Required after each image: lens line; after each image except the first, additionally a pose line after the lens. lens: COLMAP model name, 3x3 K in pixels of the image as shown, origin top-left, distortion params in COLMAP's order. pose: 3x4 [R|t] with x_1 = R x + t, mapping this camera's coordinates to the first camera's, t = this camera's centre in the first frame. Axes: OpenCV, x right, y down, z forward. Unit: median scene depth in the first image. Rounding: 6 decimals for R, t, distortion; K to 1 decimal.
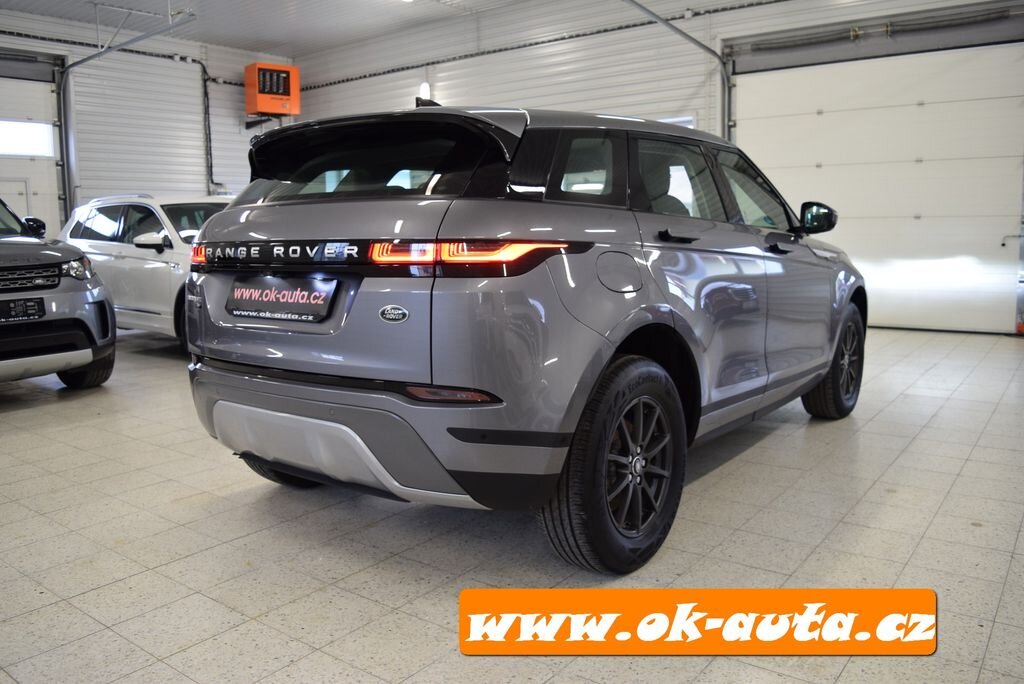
lens RADIAL K [[797.6, 0, 509.6], [0, 797.6, 350.4], [0, 0, 1]] dist [-0.089503, 0.013868]
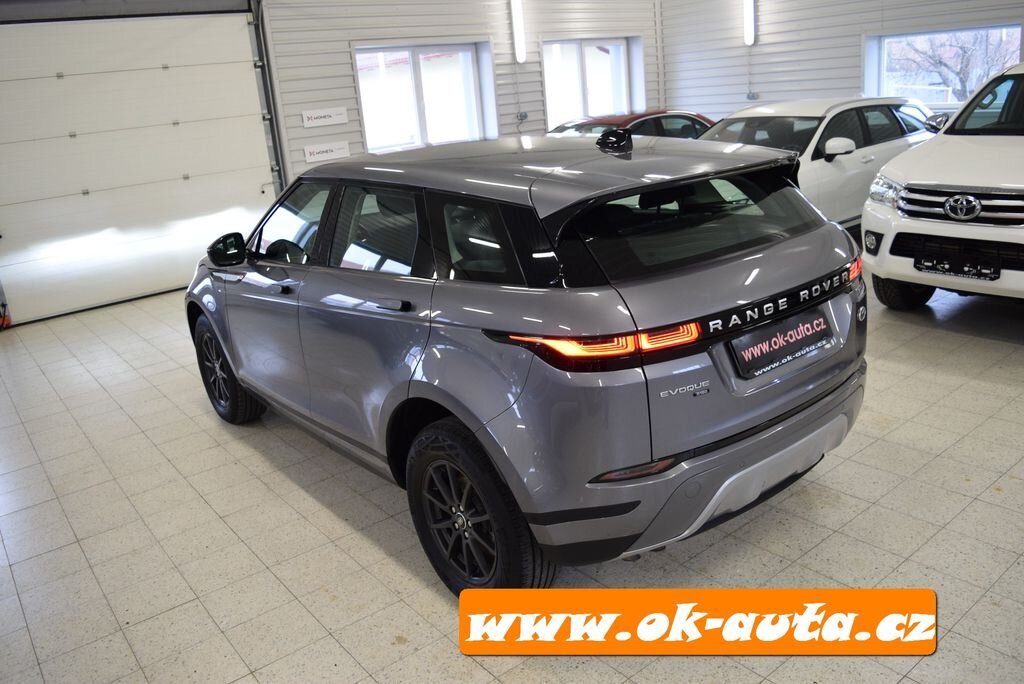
lens RADIAL K [[797.6, 0, 509.6], [0, 797.6, 350.4], [0, 0, 1]] dist [-0.089503, 0.013868]
pose [[0.255699, -0.301988, 0.918380, -1.112963], [0.223529, 0.942686, 0.247745, -0.325361], [-0.940560, 0.141936, 0.308547, 0.843504]]
